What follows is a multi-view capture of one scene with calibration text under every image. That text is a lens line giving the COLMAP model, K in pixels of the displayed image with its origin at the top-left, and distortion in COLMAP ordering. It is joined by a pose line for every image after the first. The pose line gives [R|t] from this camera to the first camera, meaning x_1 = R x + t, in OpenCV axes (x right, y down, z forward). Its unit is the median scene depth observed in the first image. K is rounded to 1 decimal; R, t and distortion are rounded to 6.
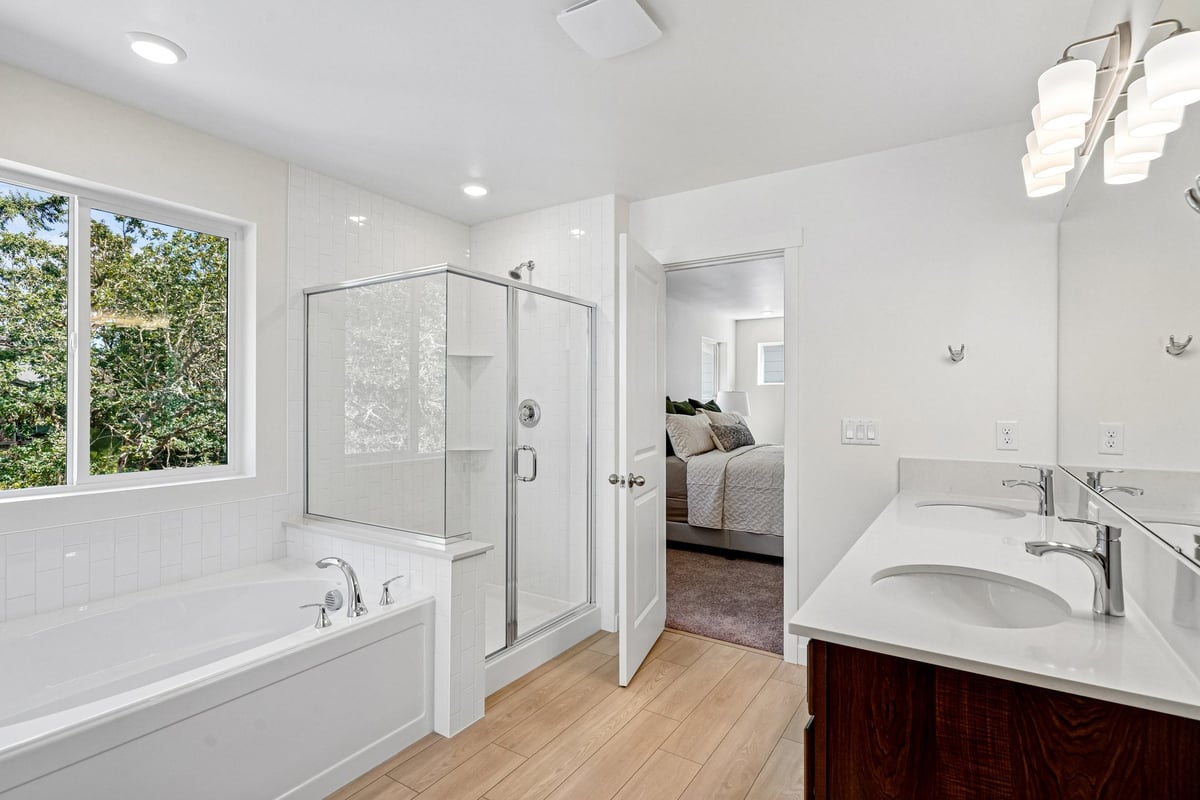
lens RADIAL K [[584.2, 0, 600.0], [0, 584.2, 400.0], [0, 0, 1]] dist [-0.000536, -0.000999]
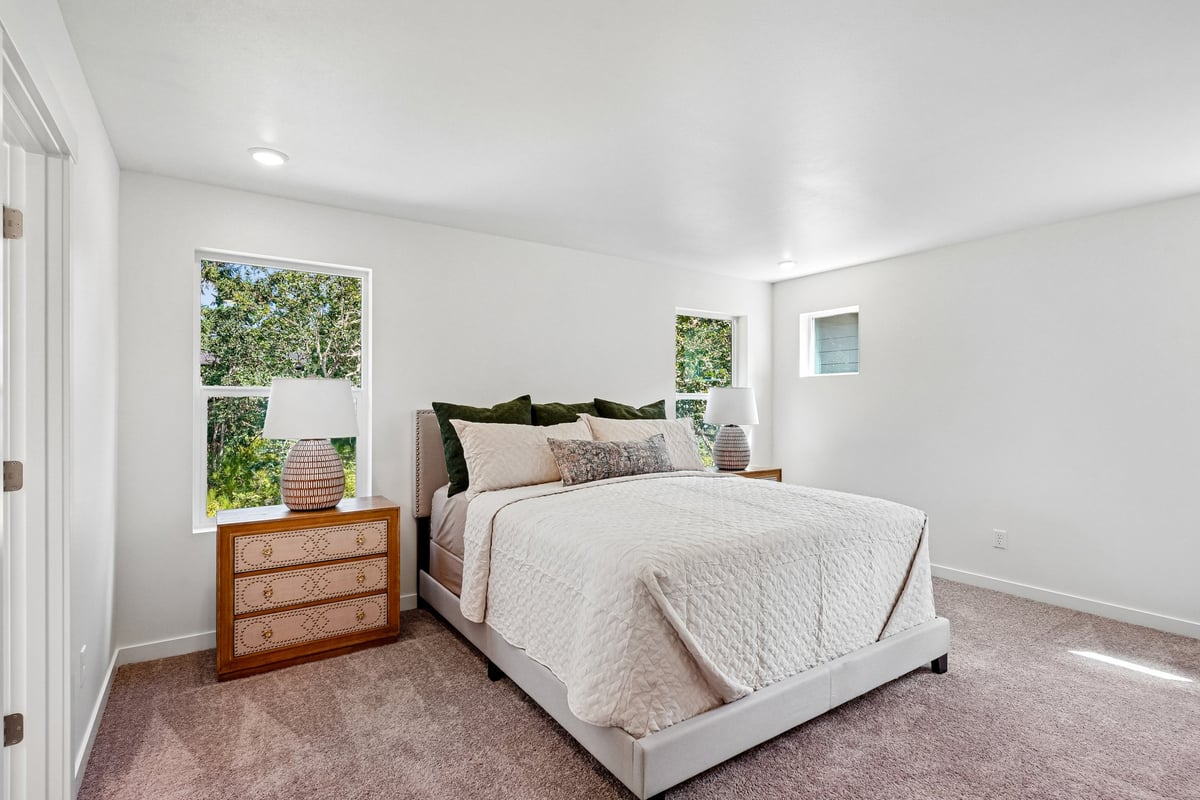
lens RADIAL K [[584.2, 0, 600.0], [0, 584.2, 400.0], [0, 0, 1]] dist [-0.000536, -0.000999]
pose [[0.916815, 0.000331, -0.399311, 0.424007], [0.000655, 0.999997, 0.002332, -0.002458], [0.399311, -0.002399, 0.916812, 0.392485]]
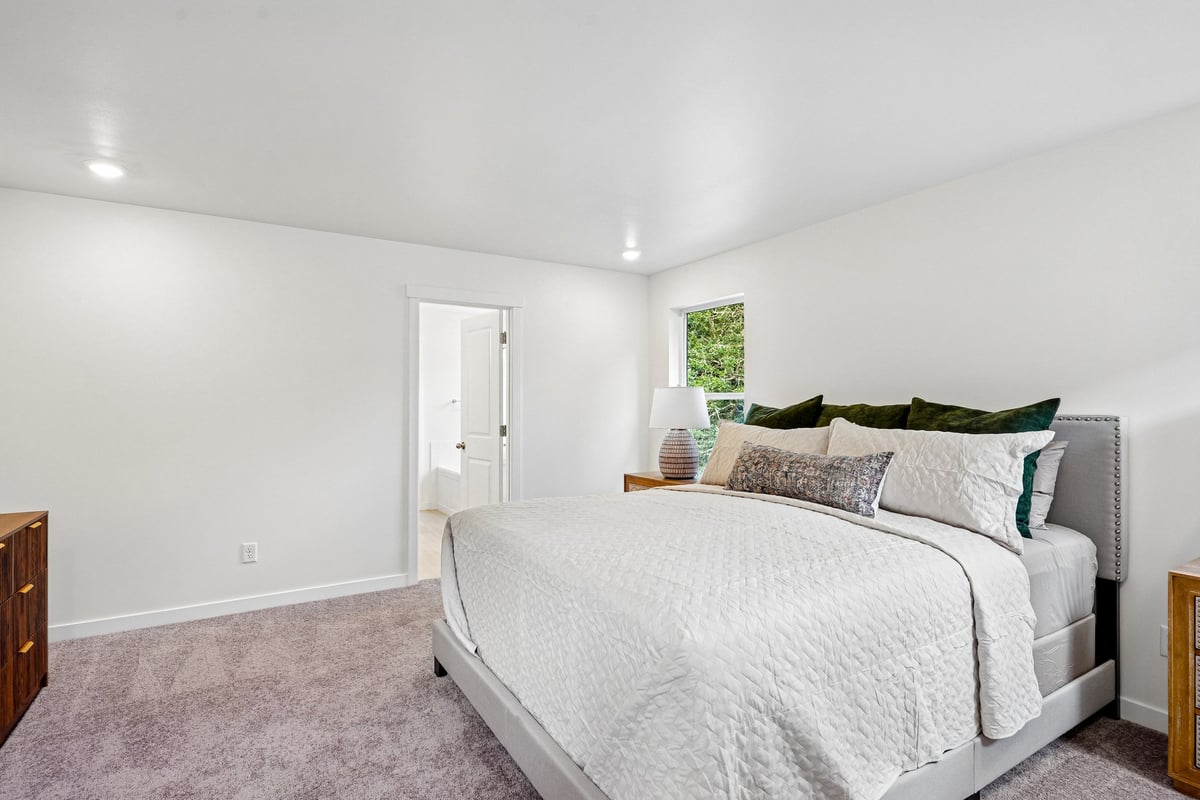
lens RADIAL K [[584.2, 0, 600.0], [0, 584.2, 400.0], [0, 0, 1]] dist [-0.000536, -0.000999]
pose [[-0.437432, -0.005271, -0.899236, 0.677563], [0.003155, 0.999968, -0.007397, 0.001801], [0.899246, -0.006072, -0.437402, 0.978795]]
